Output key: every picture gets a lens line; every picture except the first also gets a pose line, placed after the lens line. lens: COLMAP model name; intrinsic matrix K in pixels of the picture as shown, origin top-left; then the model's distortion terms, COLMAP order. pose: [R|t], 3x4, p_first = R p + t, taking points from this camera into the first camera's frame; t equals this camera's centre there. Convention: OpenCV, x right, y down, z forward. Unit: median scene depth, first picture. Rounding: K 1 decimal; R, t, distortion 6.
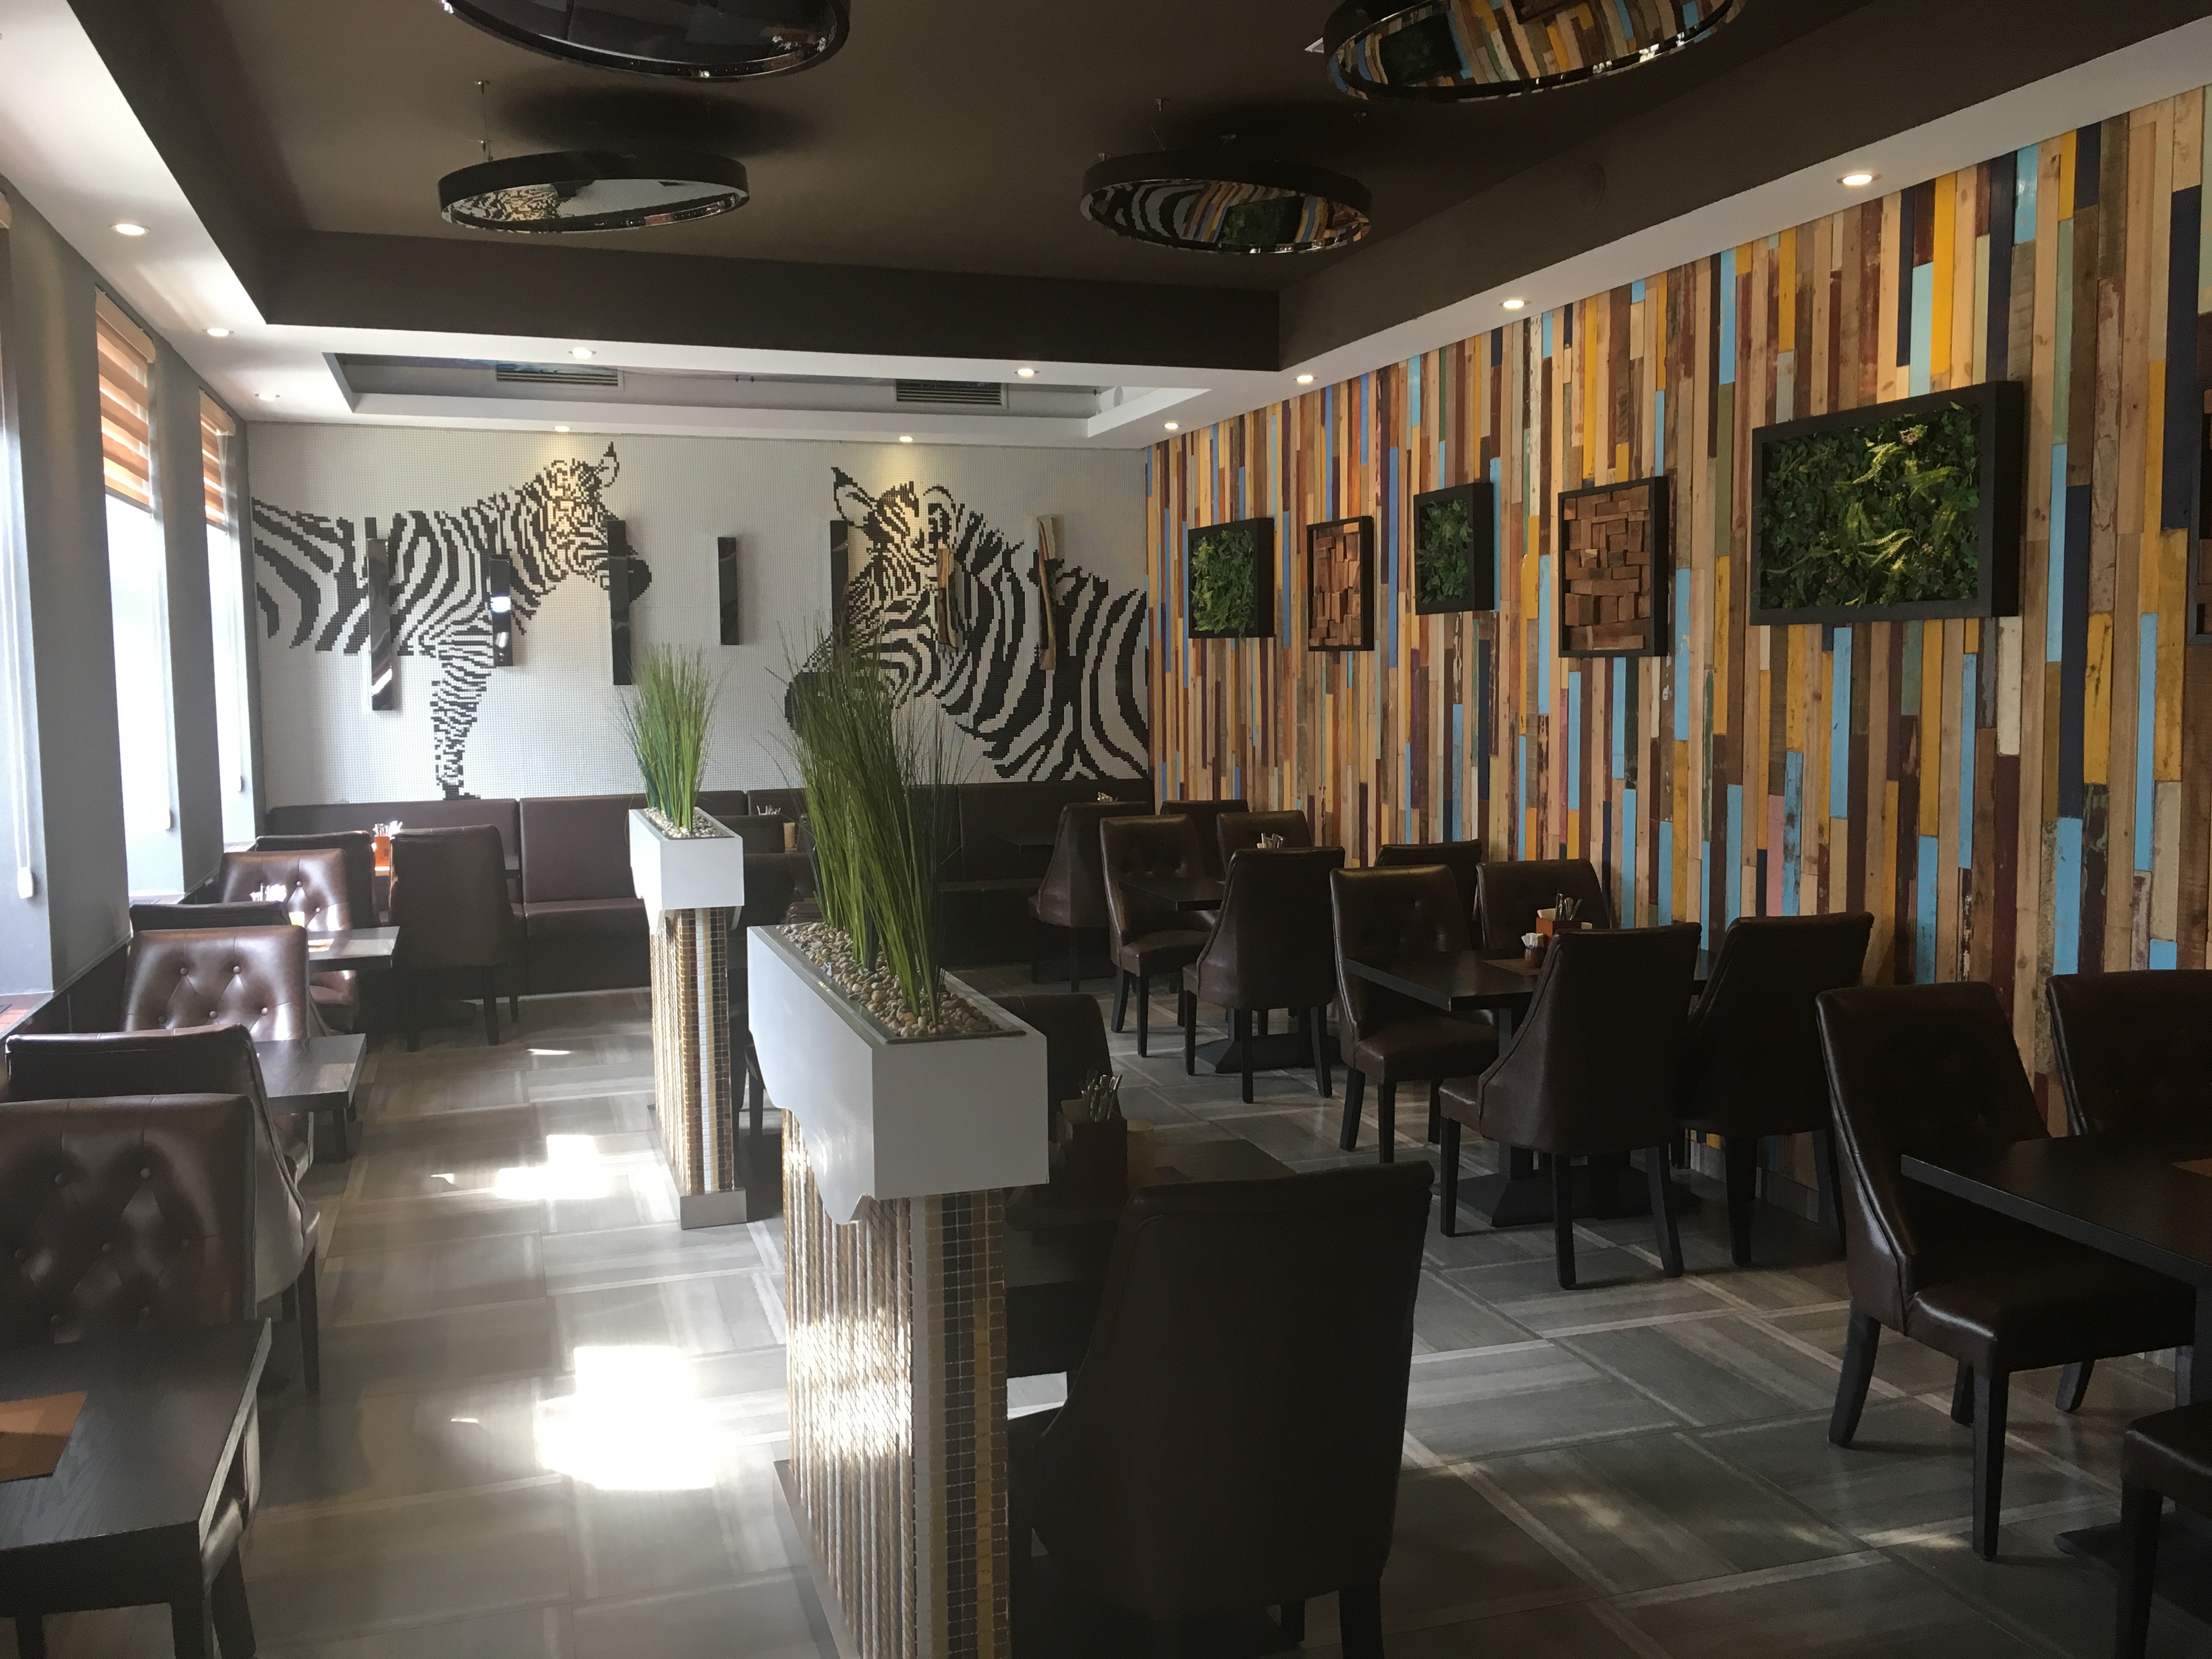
lens RADIAL K [[1867.9, 0, 1106.0], [0, 1867.9, 829.5], [0, 0, 1]] dist [0.081808, -0.062435]
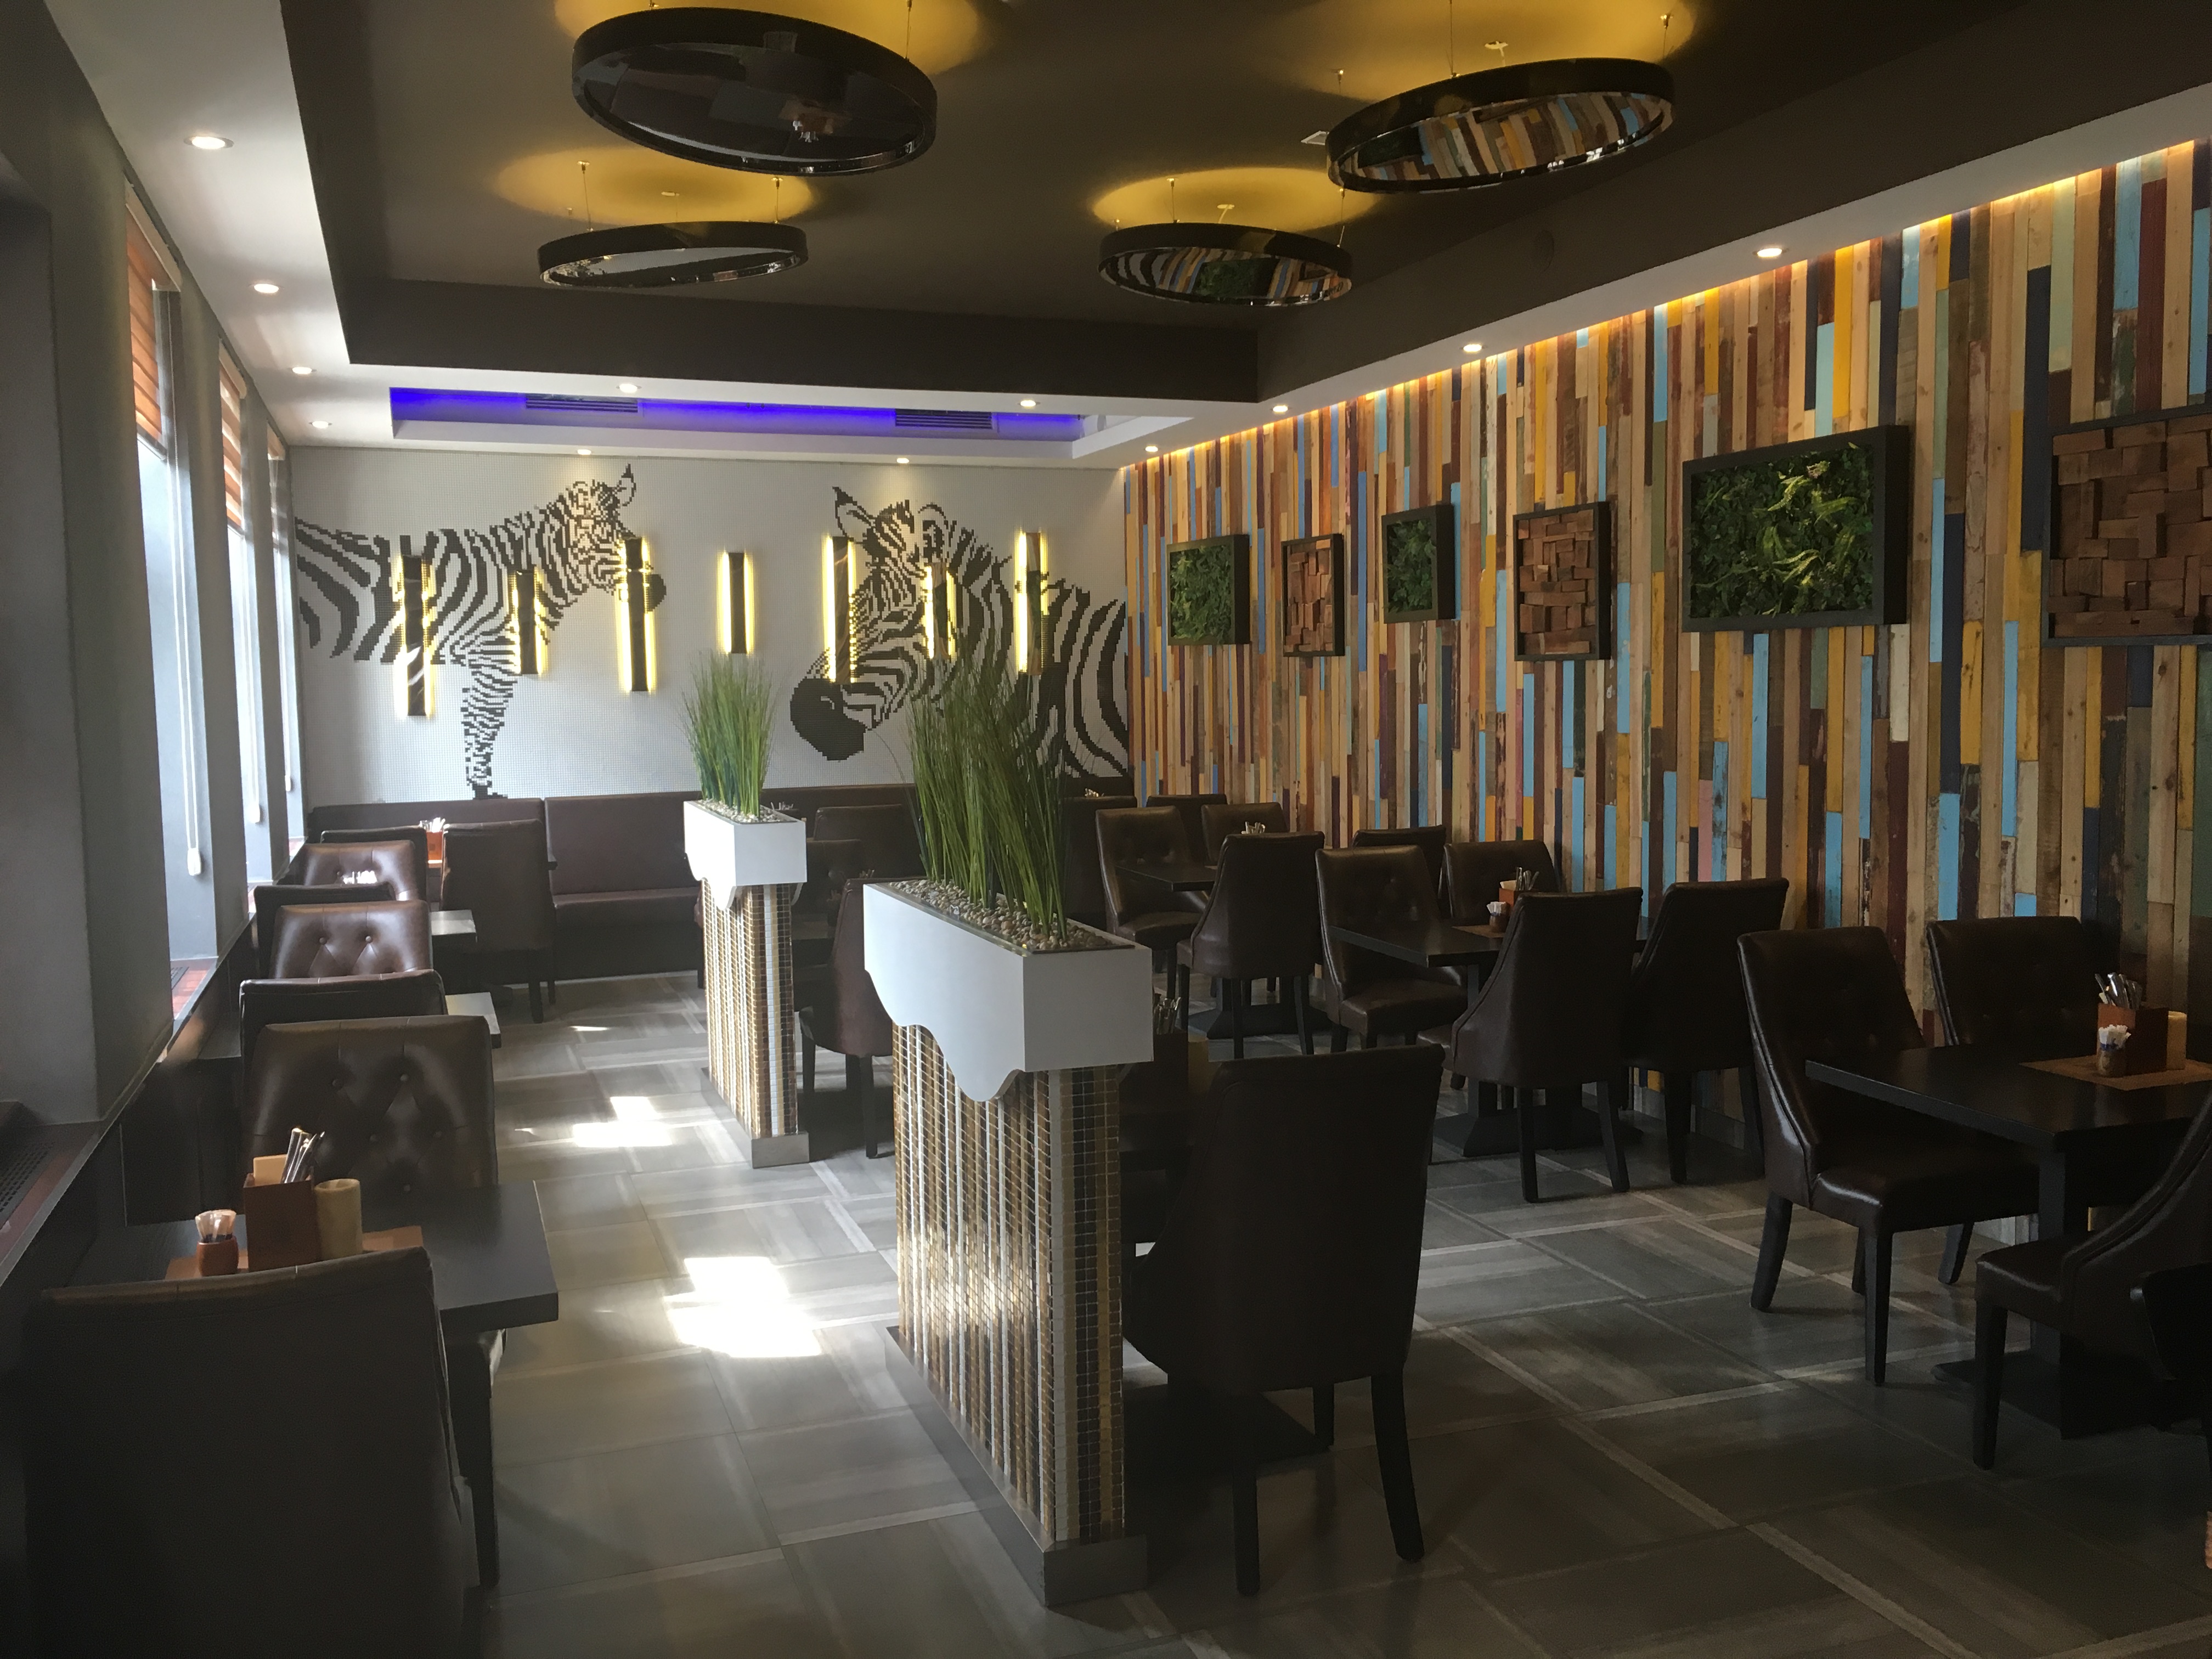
lens RADIAL K [[1868.6, 0, 1106.0], [0, 1868.6, 829.5], [0, 0, 1]] dist [0.069067, 0.001022]
pose [[0.999506, -0.006635, 0.030731, -0.039695], [0.006763, 0.999969, -0.004058, 0.012436], [-0.030704, 0.004263, 0.999519, -0.118119]]
